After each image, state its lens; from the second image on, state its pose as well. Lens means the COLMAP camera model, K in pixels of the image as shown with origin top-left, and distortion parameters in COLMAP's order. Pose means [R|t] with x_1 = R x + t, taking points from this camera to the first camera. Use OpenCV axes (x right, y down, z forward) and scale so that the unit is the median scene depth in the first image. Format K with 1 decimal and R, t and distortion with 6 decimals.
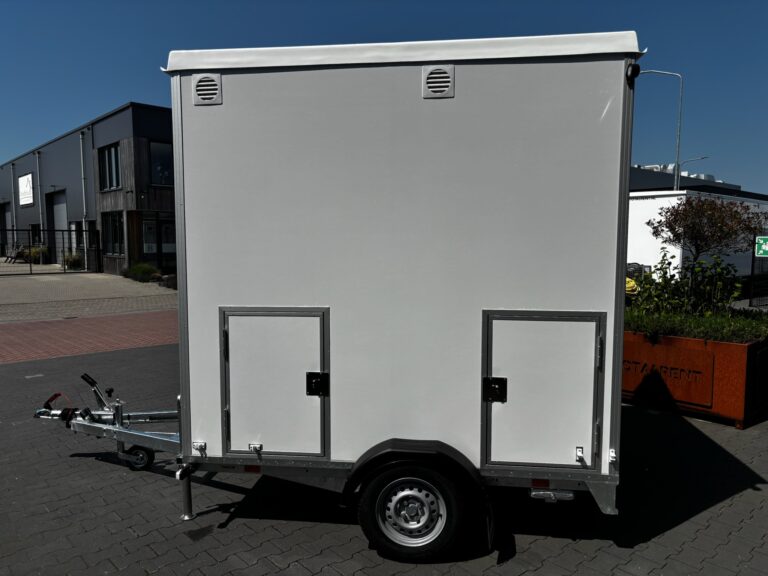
lens RADIAL K [[578.3, 0, 384.0], [0, 578.3, 288.0], [0, 0, 1]] dist [0.024381, 0.003573]
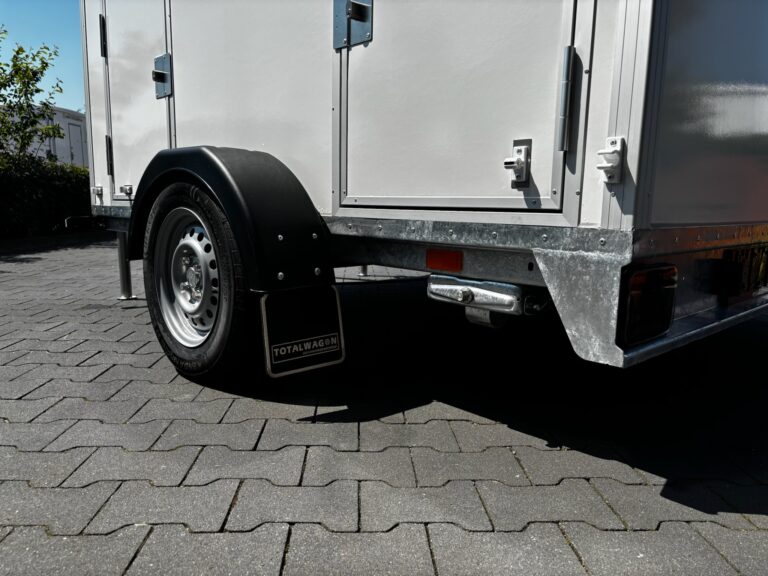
lens RADIAL K [[577.0, 0, 384.0], [0, 577.0, 288.0], [0, 0, 1]] dist [0.069916, -0.076729]
pose [[0.769600, 0.105267, -0.629789, 0.467884], [-0.066265, 0.994158, 0.085194, 0.318147], [0.635078, -0.023832, 0.772080, 0.671271]]
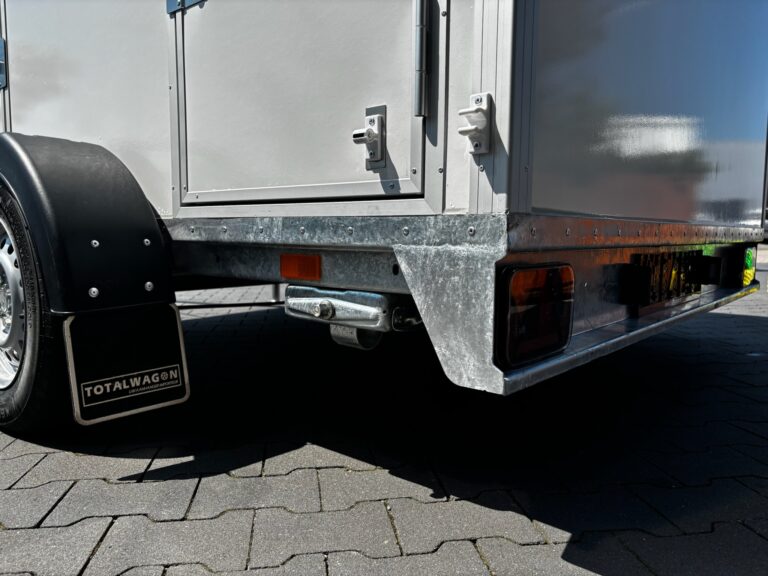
lens RADIAL K [[580.8, 0, 384.0], [0, 580.8, 288.0], [0, 0, 1]] dist [0.071510, -0.093940]
pose [[0.833290, 0.057068, -0.549883, 0.462784], [-0.049720, 0.998363, 0.028267, 0.329573], [0.550596, 0.003785, 0.834763, 0.756762]]
